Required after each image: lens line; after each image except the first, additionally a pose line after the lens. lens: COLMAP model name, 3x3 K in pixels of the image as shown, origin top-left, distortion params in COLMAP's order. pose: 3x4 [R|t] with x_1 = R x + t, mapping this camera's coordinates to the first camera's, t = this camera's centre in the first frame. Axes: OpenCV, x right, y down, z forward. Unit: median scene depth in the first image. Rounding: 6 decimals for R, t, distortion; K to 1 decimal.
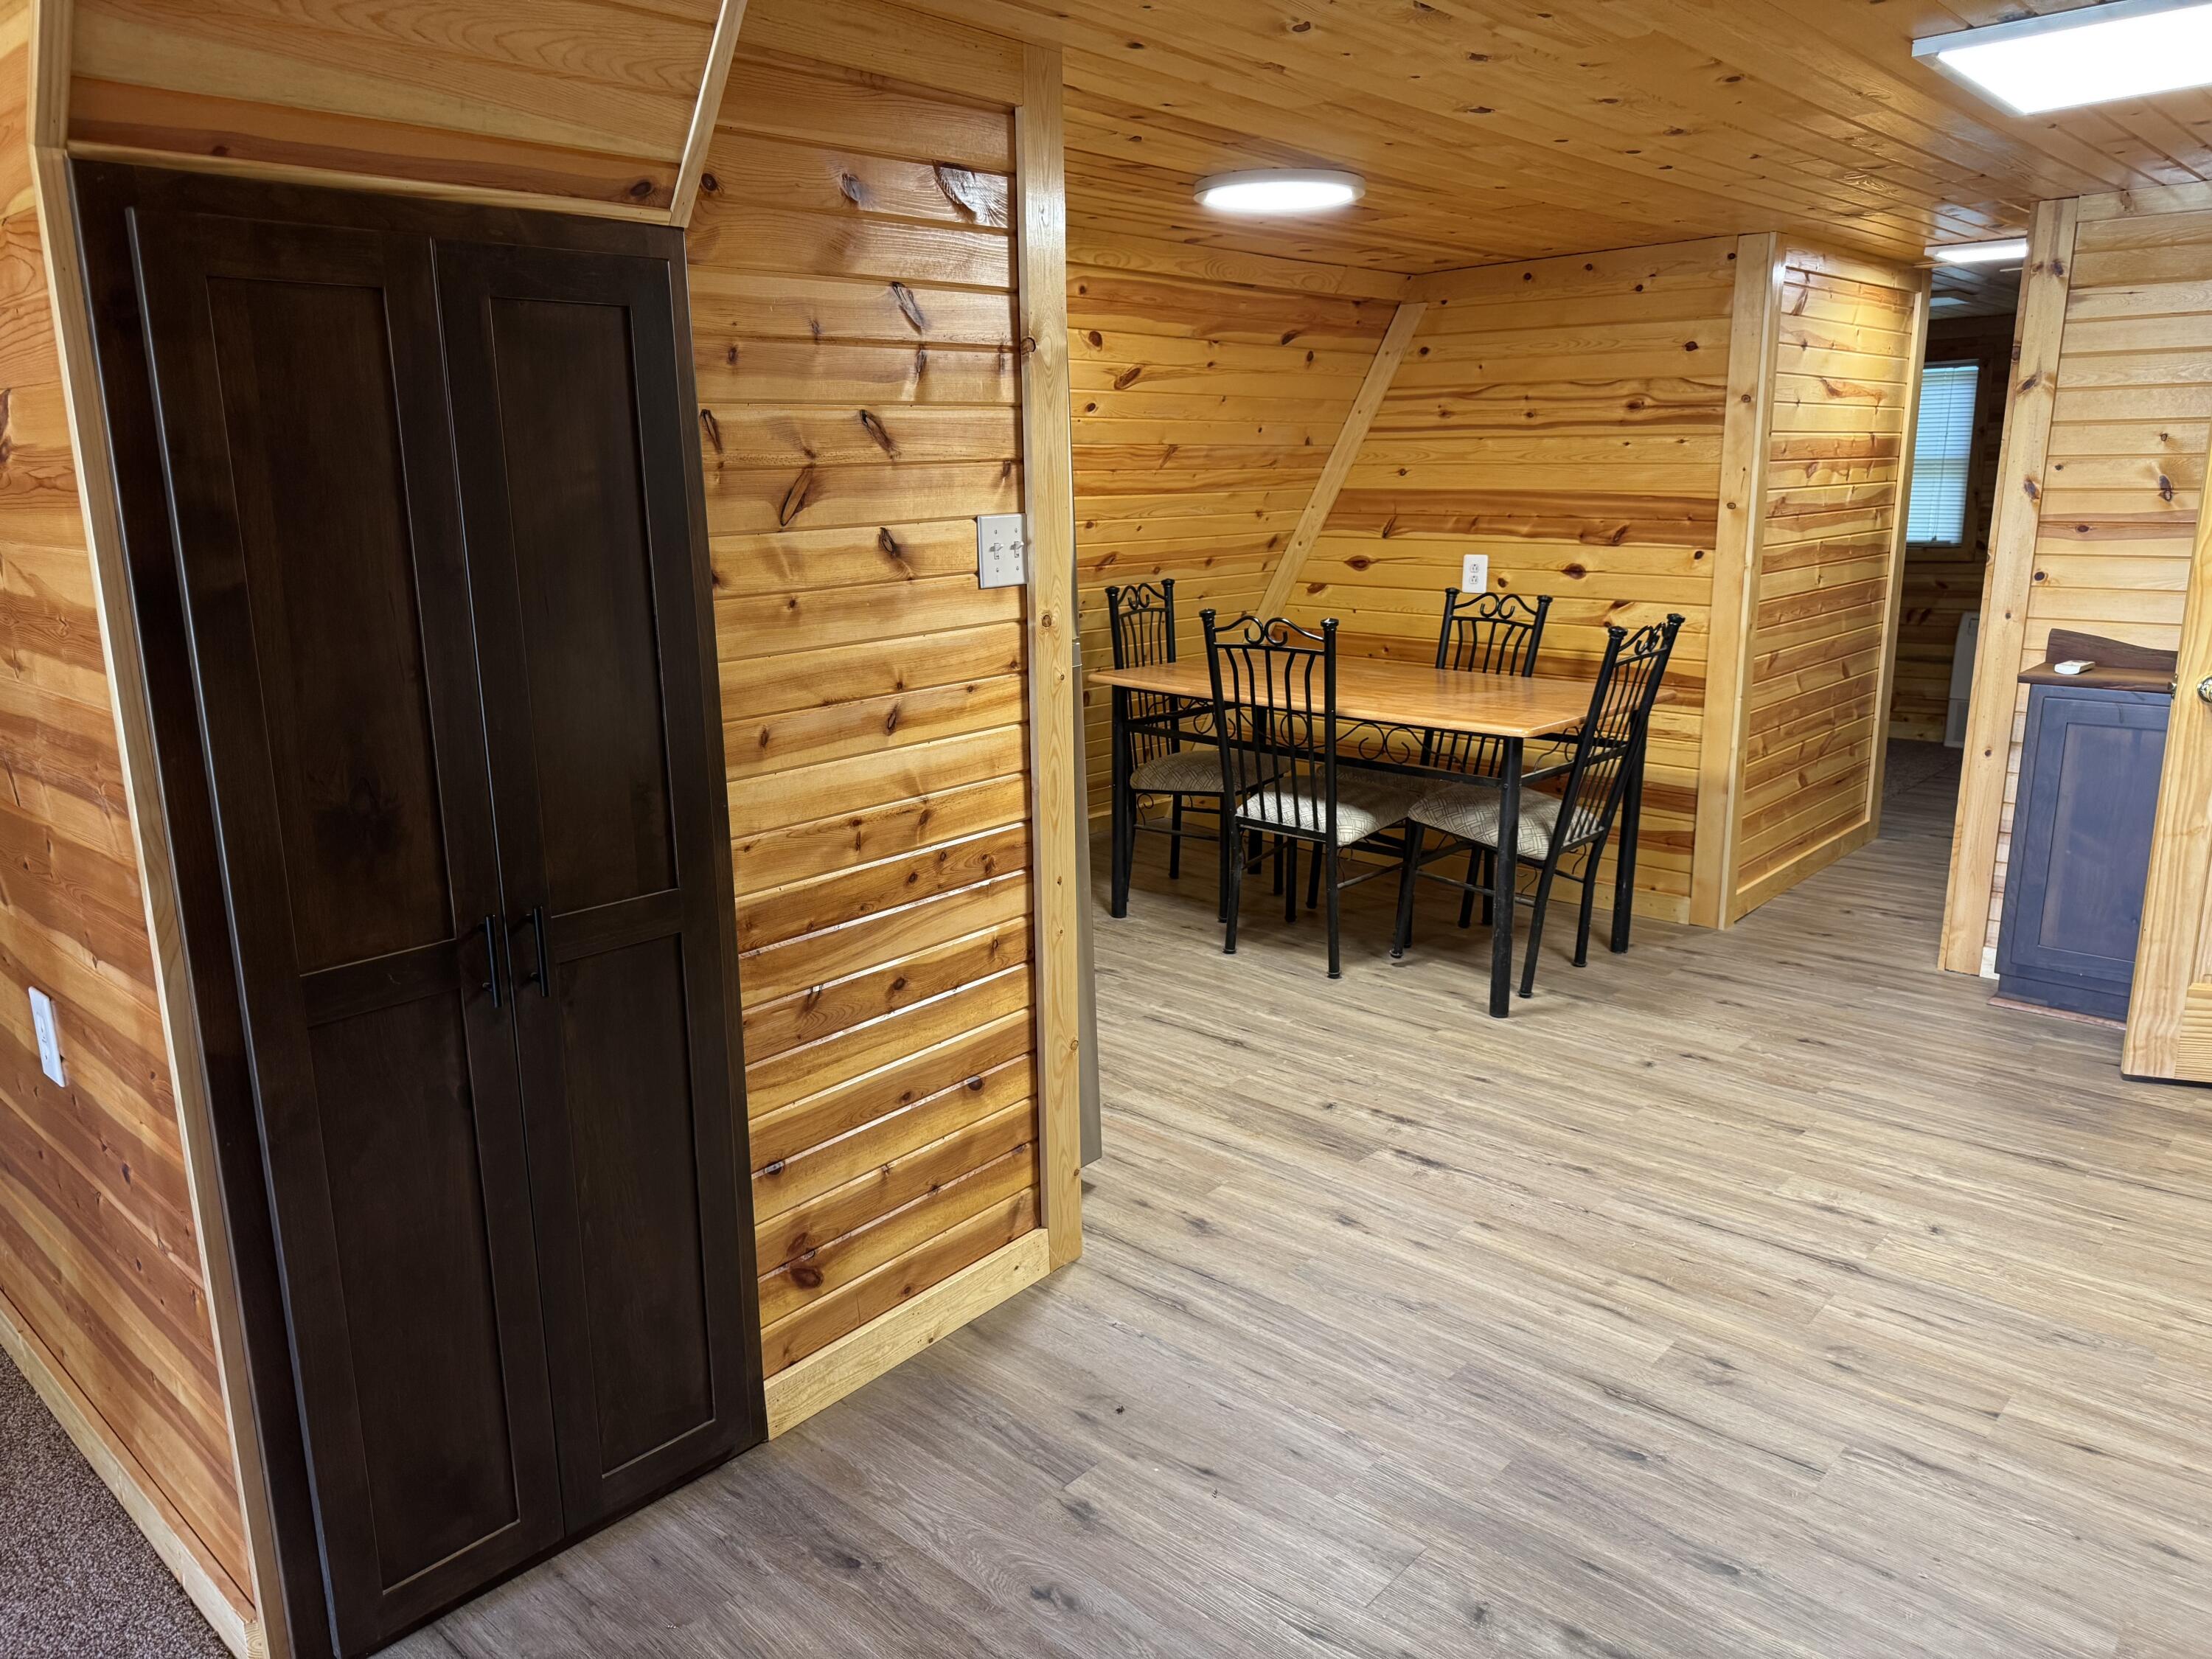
lens RADIAL K [[1582.3, 0, 1088.6], [0, 1582.3, 826.1], [0, 0, 1]] dist [0.037771, -0.046152]
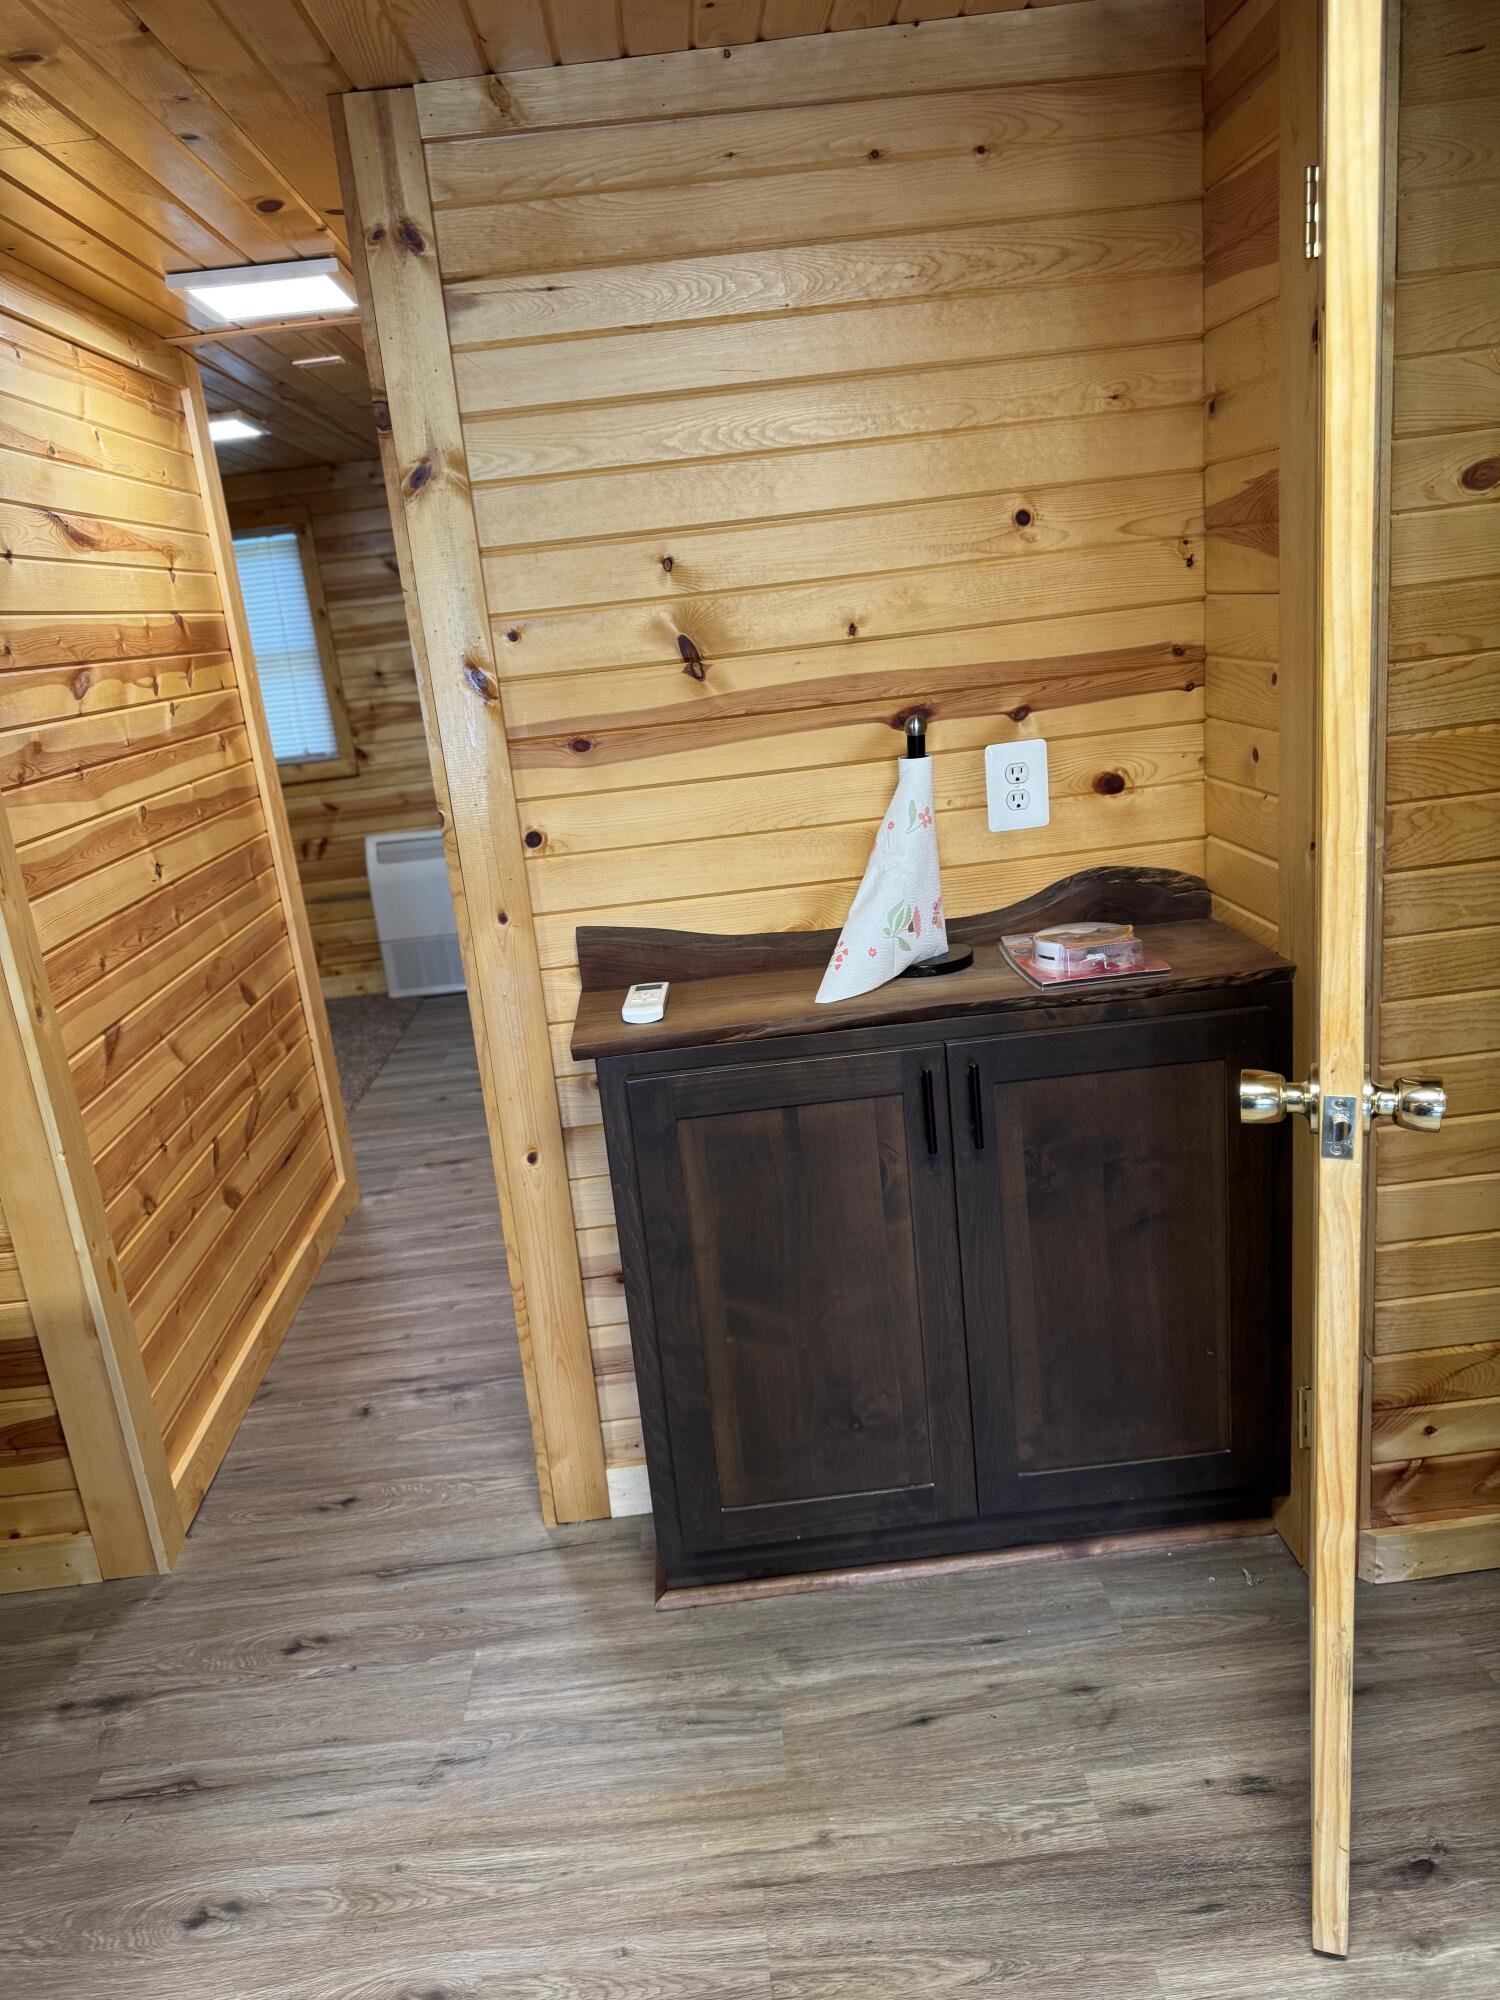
lens RADIAL K [[1430.6, 0, 755.0], [0, 1430.6, 996.7], [0, 0, 1]] dist [0.037771, -0.046152]
pose [[0.696360, -0.246925, 0.673877, 0.278212], [0.250116, 0.963581, 0.094619, -0.119031], [-0.672700, 0.102659, 0.732759, 0.539520]]
